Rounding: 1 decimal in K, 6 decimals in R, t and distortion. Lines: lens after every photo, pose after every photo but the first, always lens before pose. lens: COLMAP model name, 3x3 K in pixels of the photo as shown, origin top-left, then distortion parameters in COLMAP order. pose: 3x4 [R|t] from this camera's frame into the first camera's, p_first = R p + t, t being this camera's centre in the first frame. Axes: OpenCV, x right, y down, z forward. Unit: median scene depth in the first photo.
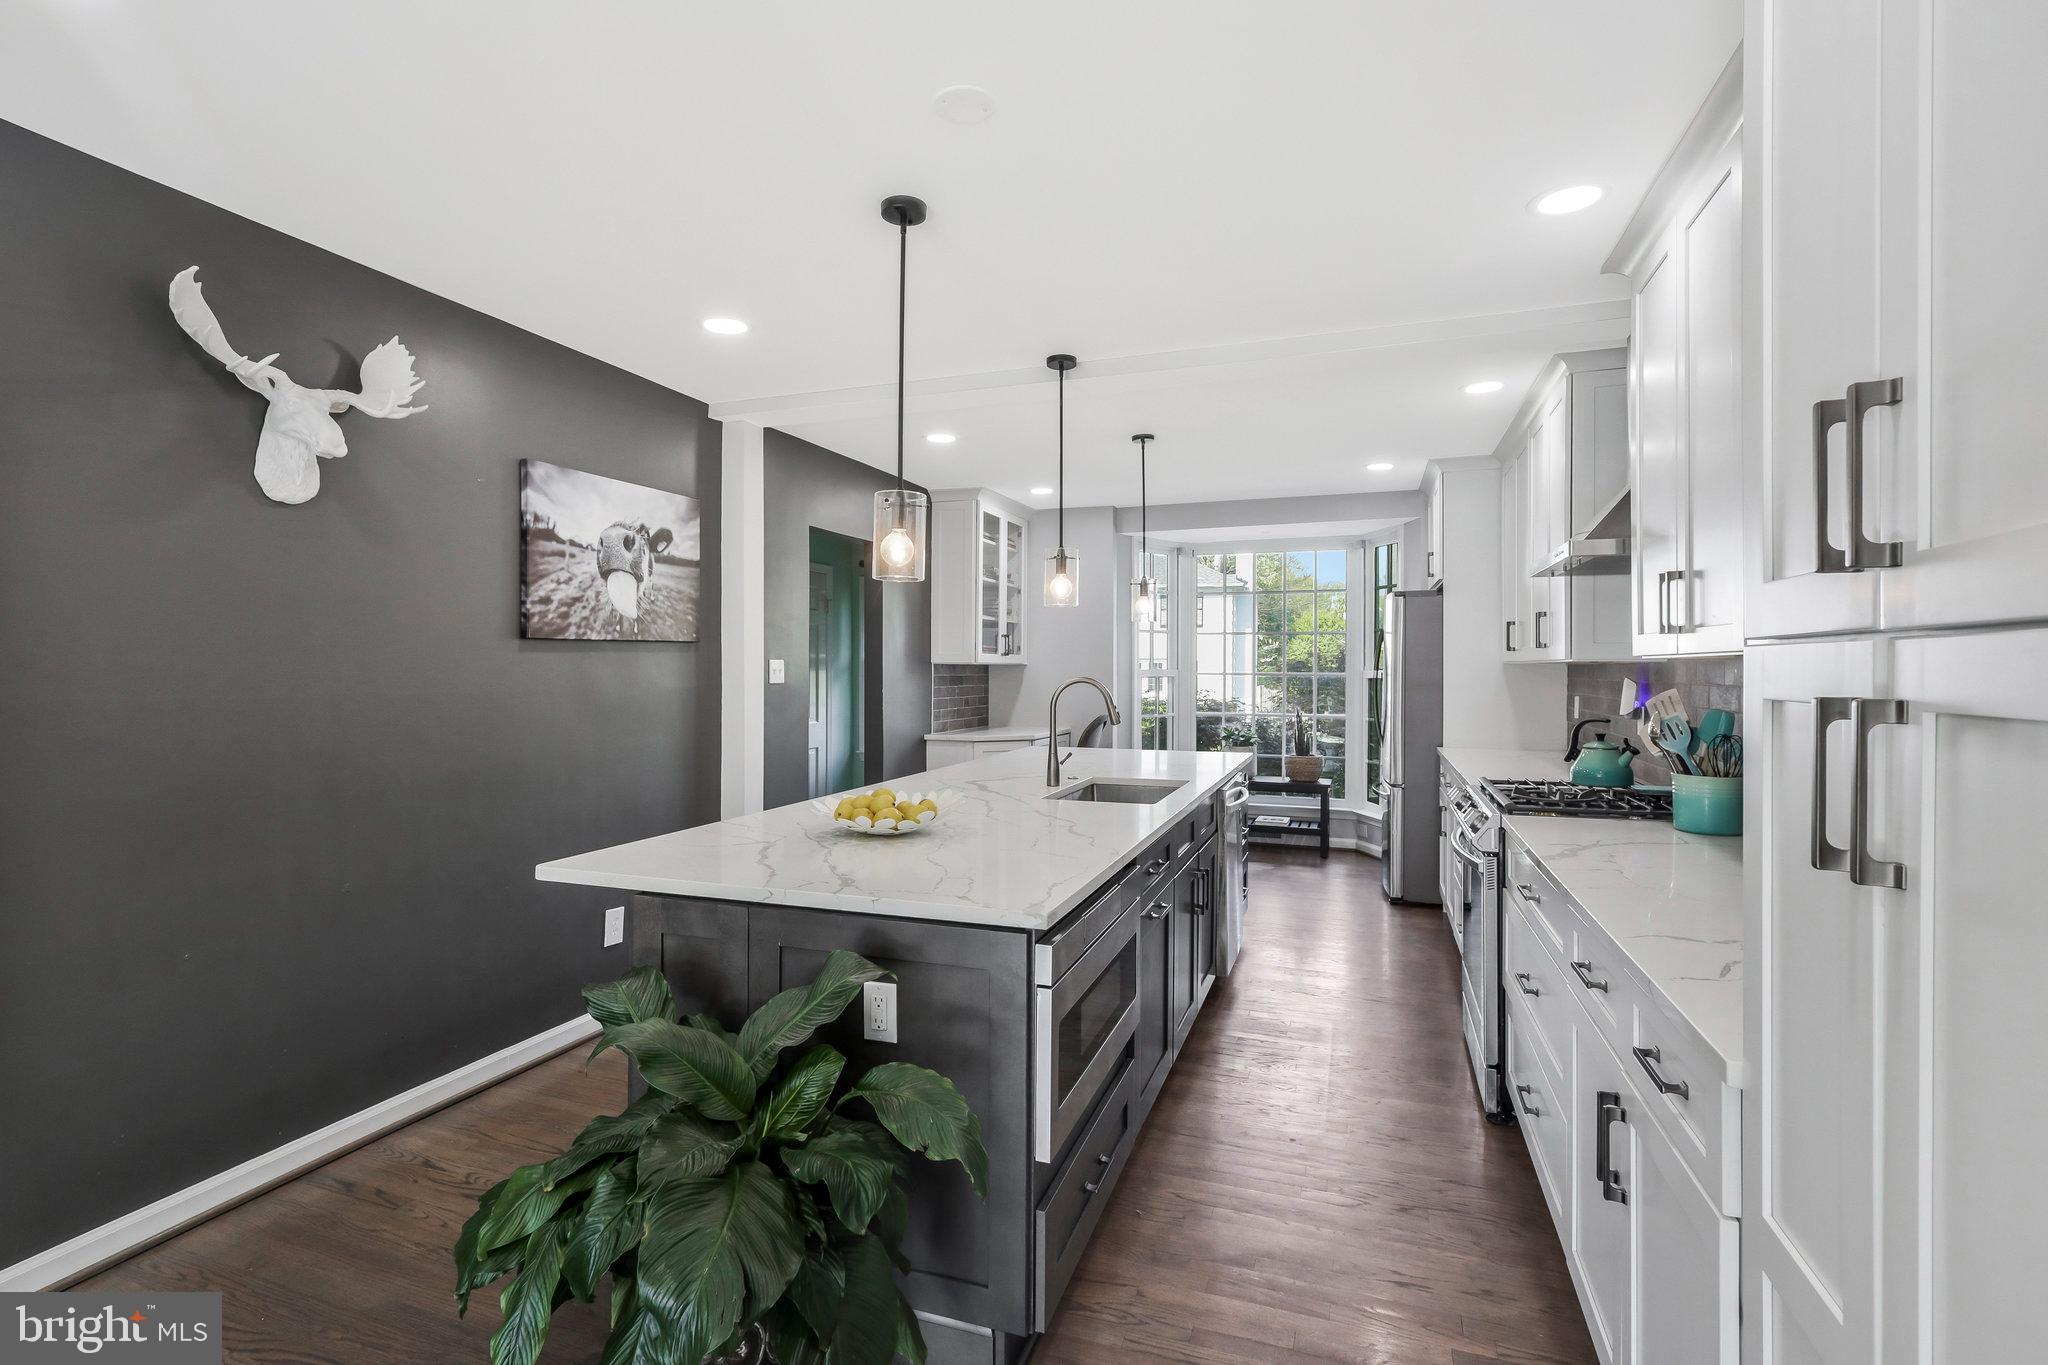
lens RADIAL K [[1000.8, 0, 1024.0], [0, 1000.8, 682.5], [0, 0, 1]] dist [-0.043395, -0.000039]
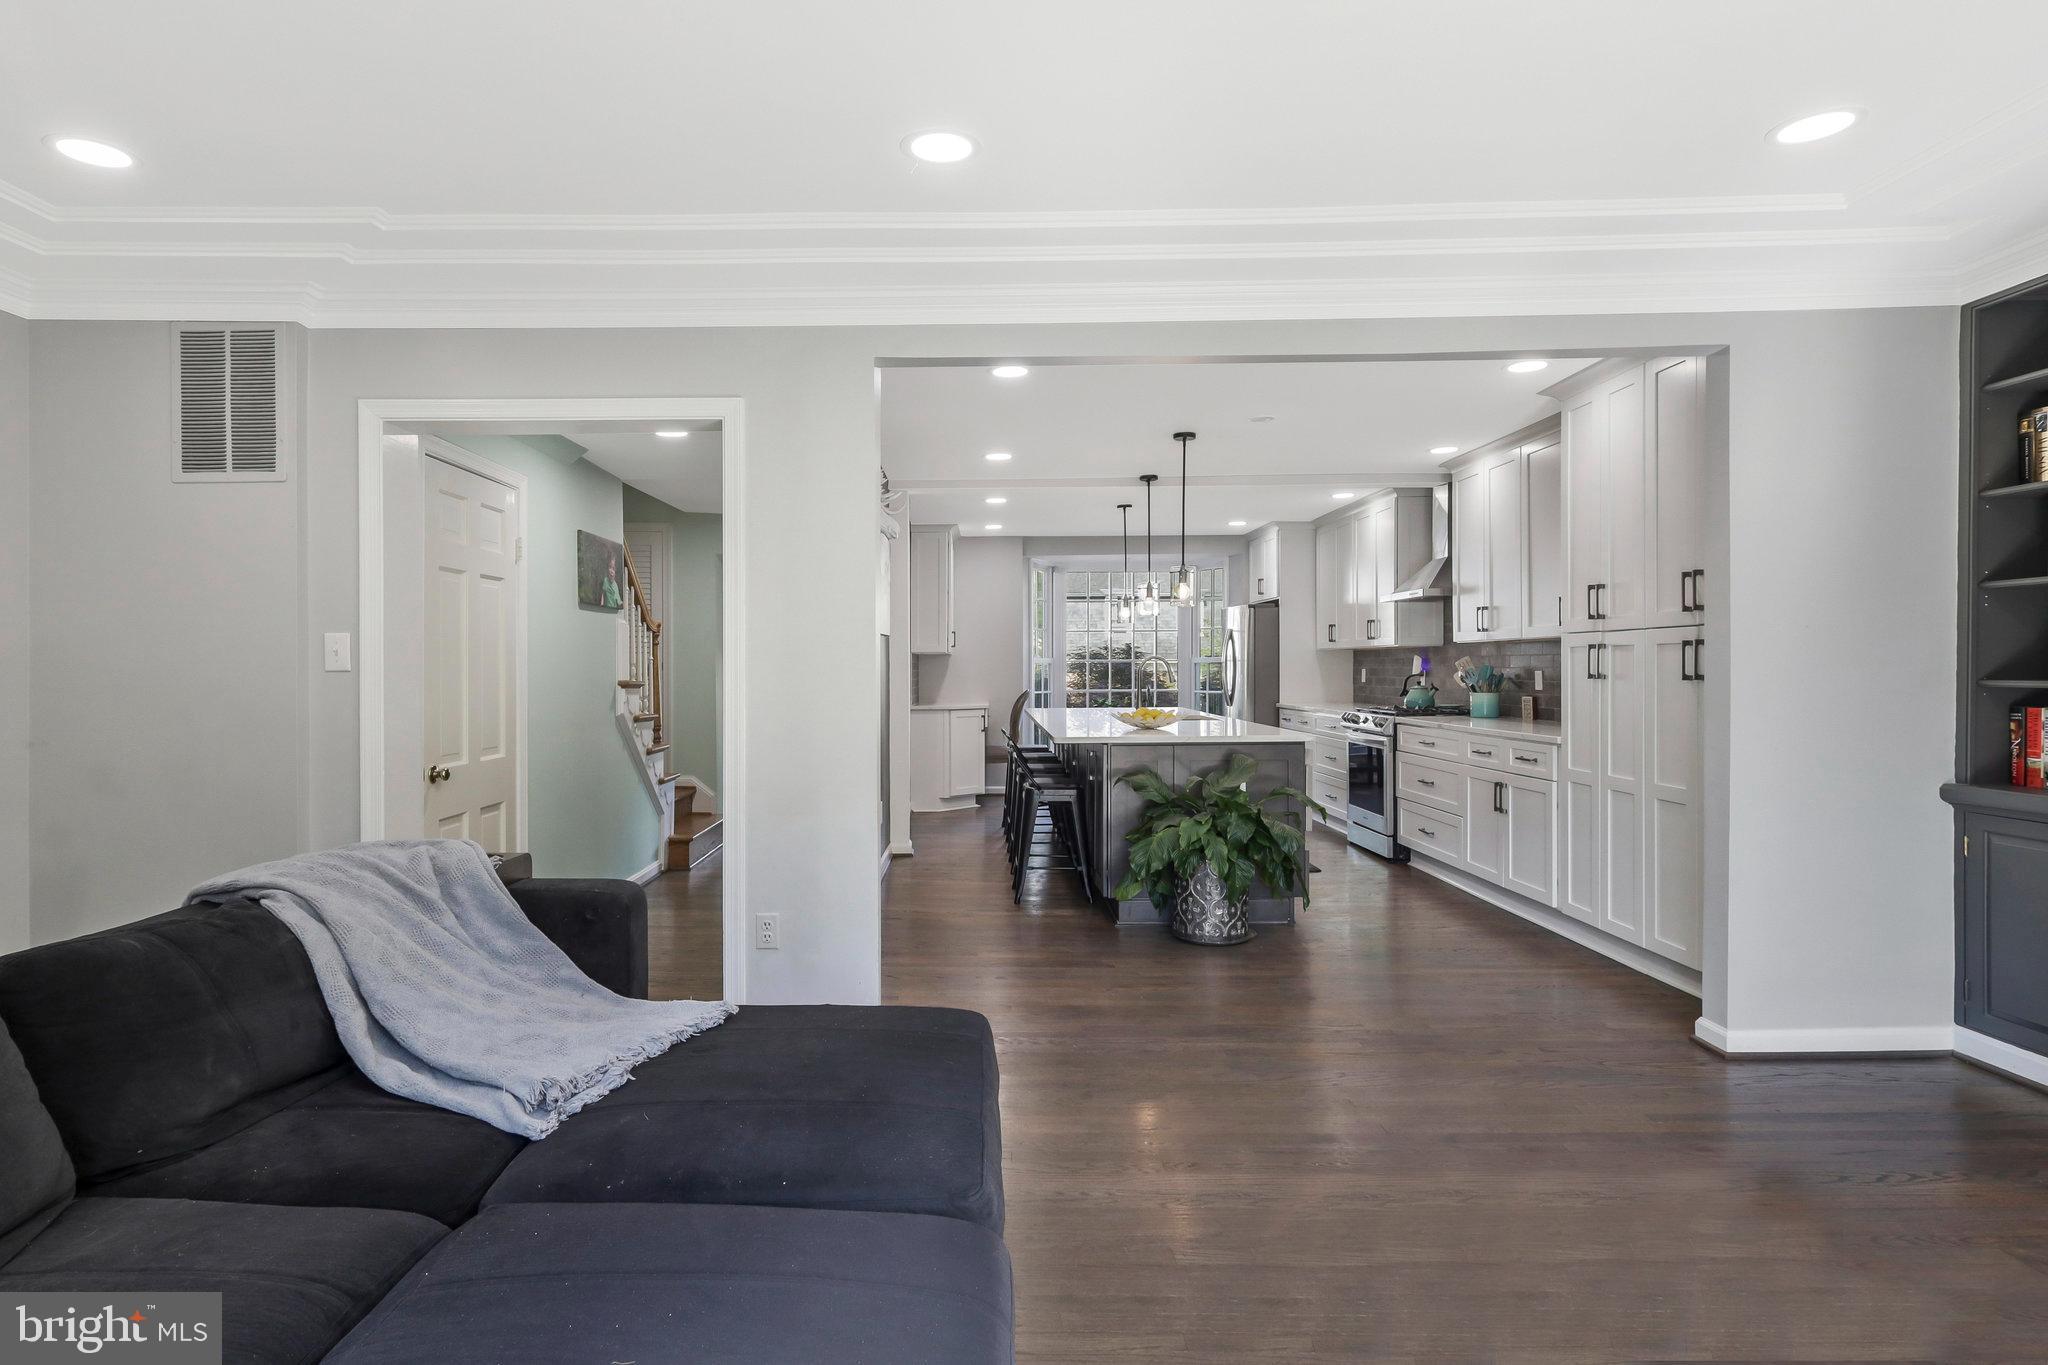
lens RADIAL K [[1076.8, 0, 972.3], [0, 1076.8, 679.7], [0, 0, 1]] dist [0.000505, 0.000344]
pose [[0.951258, -0.012599, 0.308137, -0.874697], [0.013679, 0.999906, -0.001346, 0.036141], [-0.308091, 0.005495, 0.951341, -0.737206]]
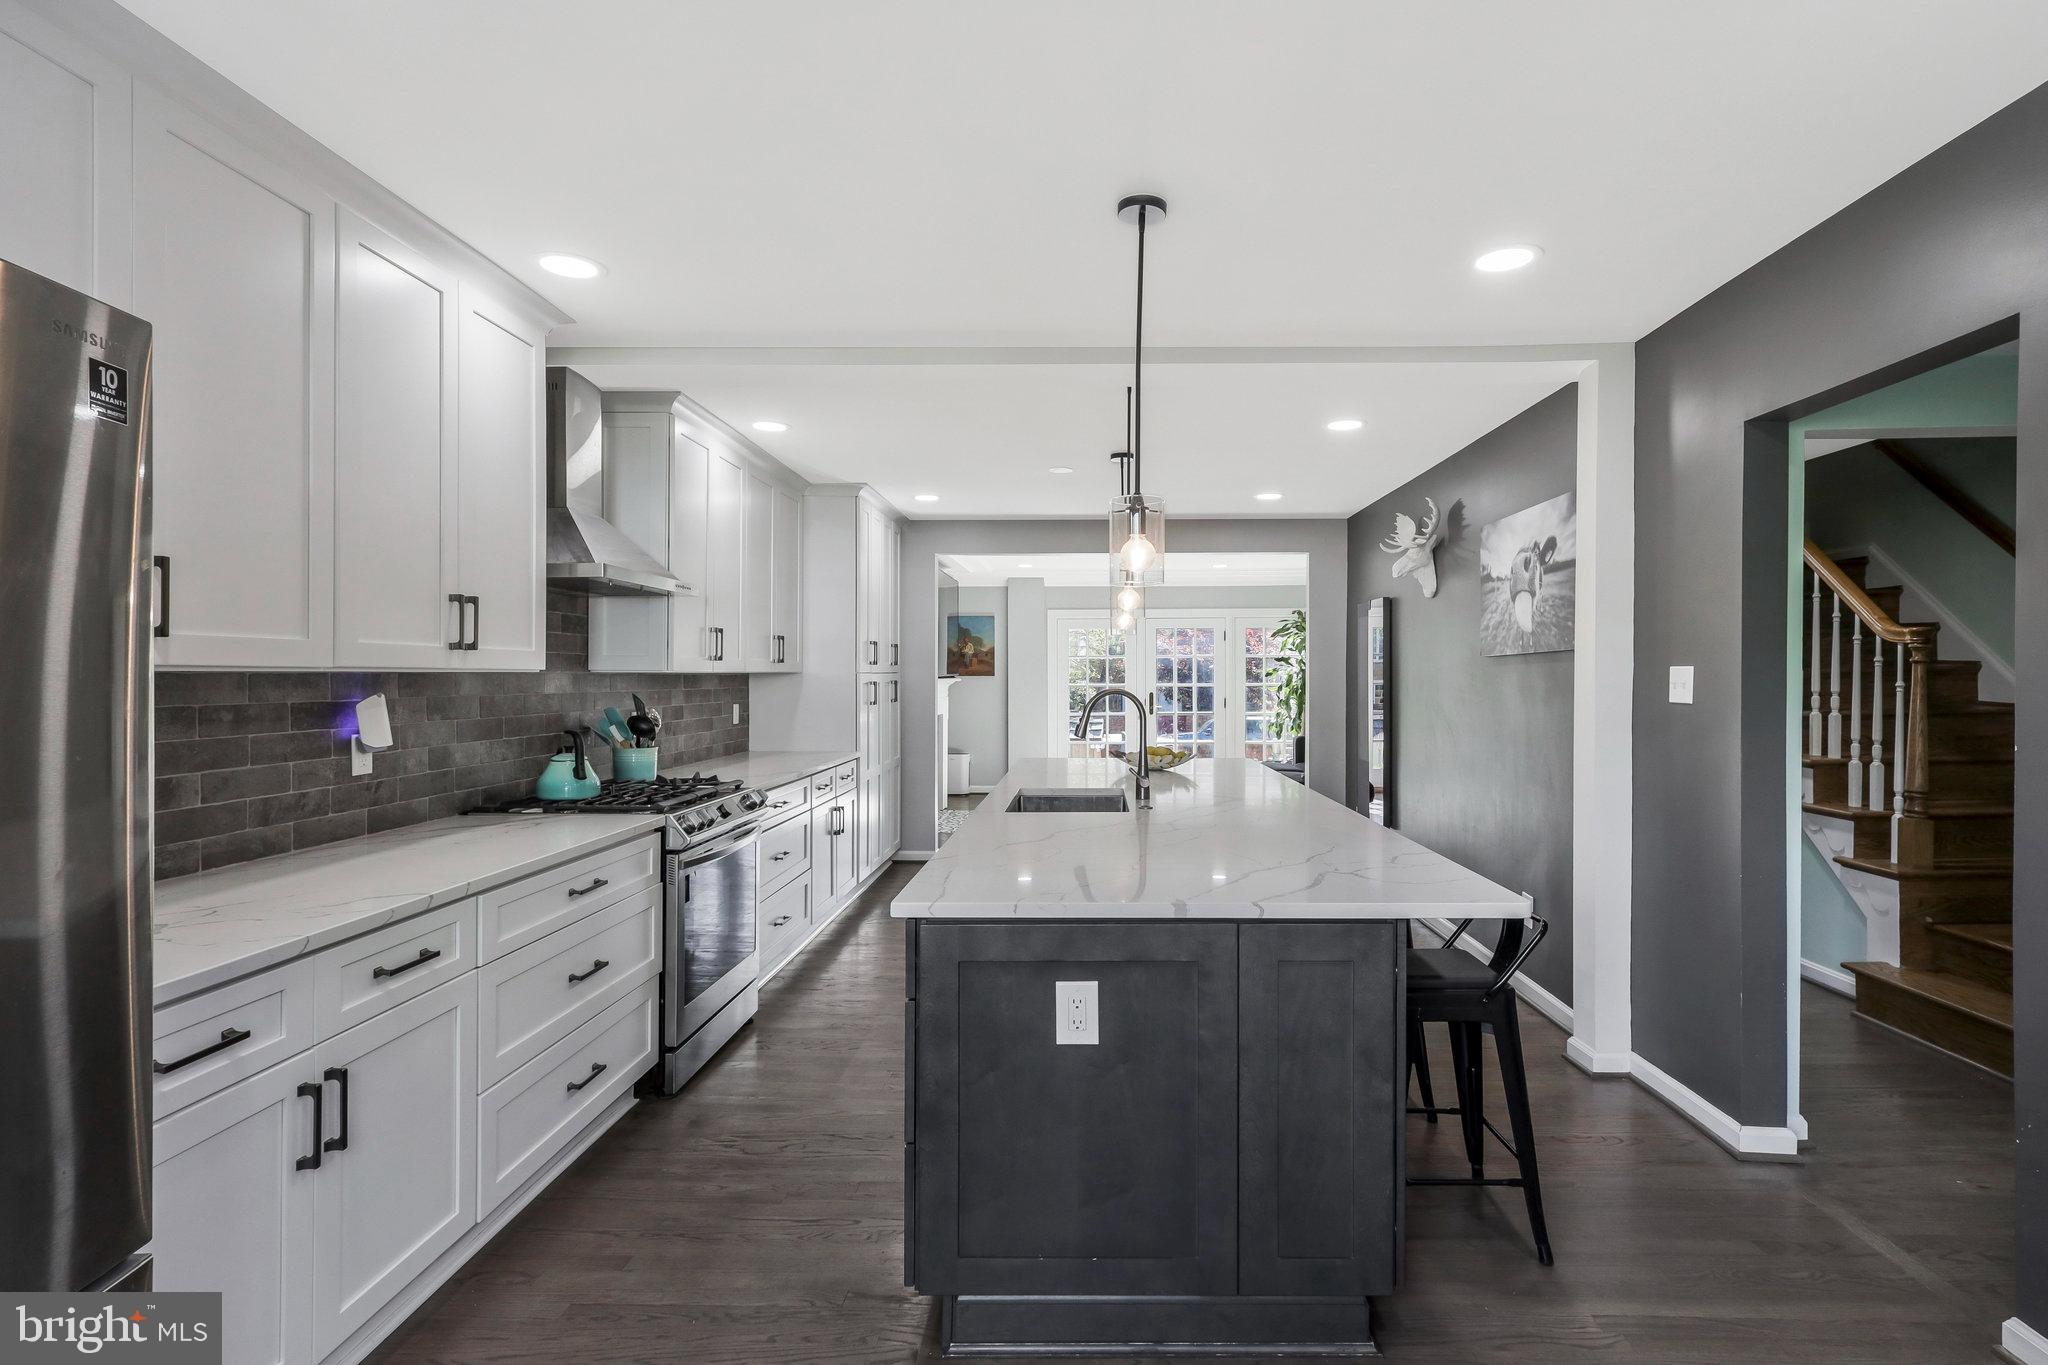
lens RADIAL K [[979.7, 0, 1024.0], [0, 979.7, 682.5], [0, 0, 1]] dist [0.000718, 0.000111]
pose [[-0.967252, 0.001964, -0.253812, 0.432577], [-0.003342, 0.999785, 0.020471, -0.031759], [0.253798, 0.020649, -0.967037, 2.003683]]
